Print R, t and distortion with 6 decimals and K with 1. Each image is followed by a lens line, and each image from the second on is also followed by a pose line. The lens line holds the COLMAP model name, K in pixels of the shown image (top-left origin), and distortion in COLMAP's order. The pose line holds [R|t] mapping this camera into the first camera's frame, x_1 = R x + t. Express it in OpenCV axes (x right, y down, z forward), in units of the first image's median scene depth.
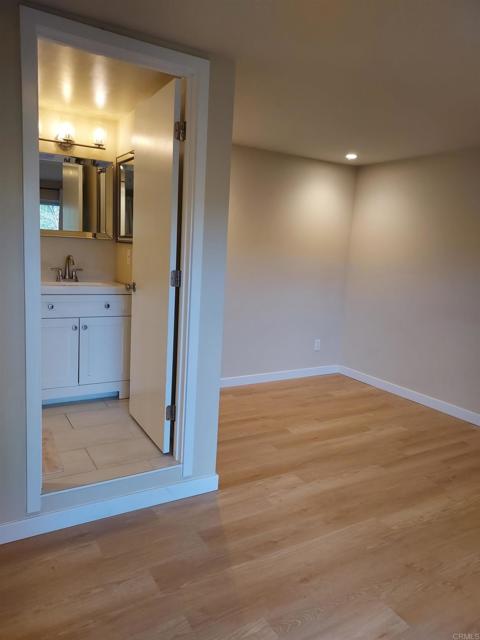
lens RADIAL K [[451.2, 0, 240.0], [0, 451.2, 320.0], [0, 0, 1]] dist [0.086739, -0.079713]
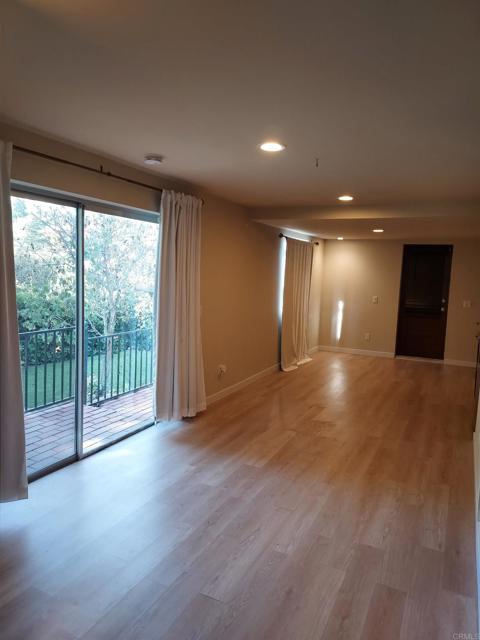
lens RADIAL K [[451.2, 0, 240.0], [0, 451.2, 320.0], [0, 0, 1]] dist [0.086739, -0.079713]
pose [[-0.833740, -0.026465, -0.551523, 0.706387], [-0.163704, 0.965789, 0.201128, -0.226149], [0.527332, 0.257975, -0.809549, 1.346737]]
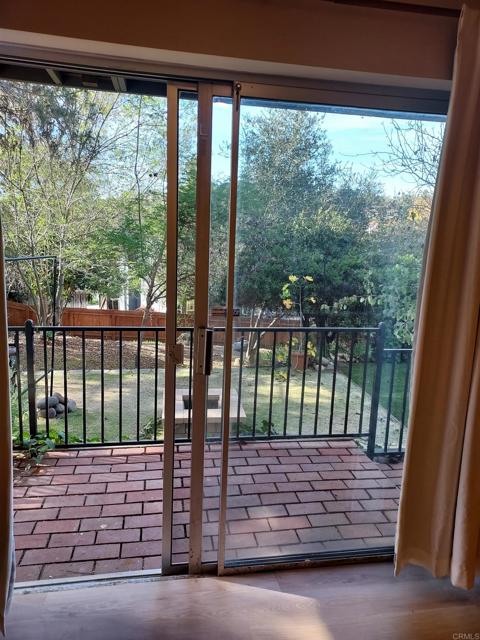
lens RADIAL K [[469.8, 0, 240.0], [0, 469.8, 320.0], [0, 0, 1]] dist [0.145196, 0.001094]
pose [[-0.933186, -0.151307, 0.325991, 0.055223], [-0.036918, 0.942618, 0.331827, -0.127146], [-0.357493, 0.297621, -0.885223, 0.614448]]
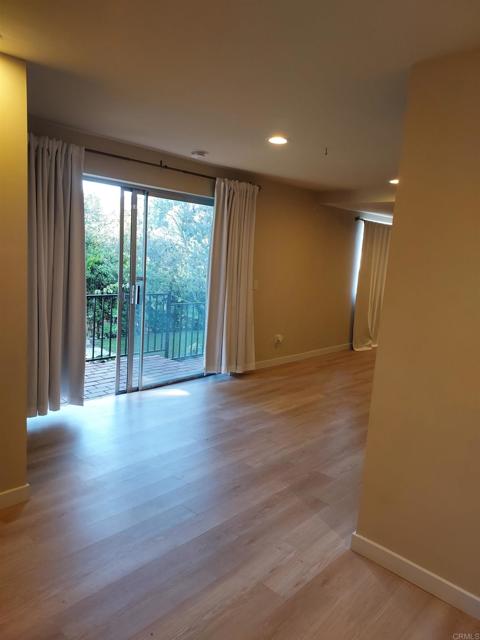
lens RADIAL K [[451.2, 0, 240.0], [0, 451.2, 320.0], [0, 0, 1]] dist [0.086739, -0.079713]
pose [[-0.954052, -0.073143, -0.290577, 0.480748], [-0.156474, 0.948636, 0.274965, -0.277048], [0.255540, 0.307798, -0.916493, 1.751939]]
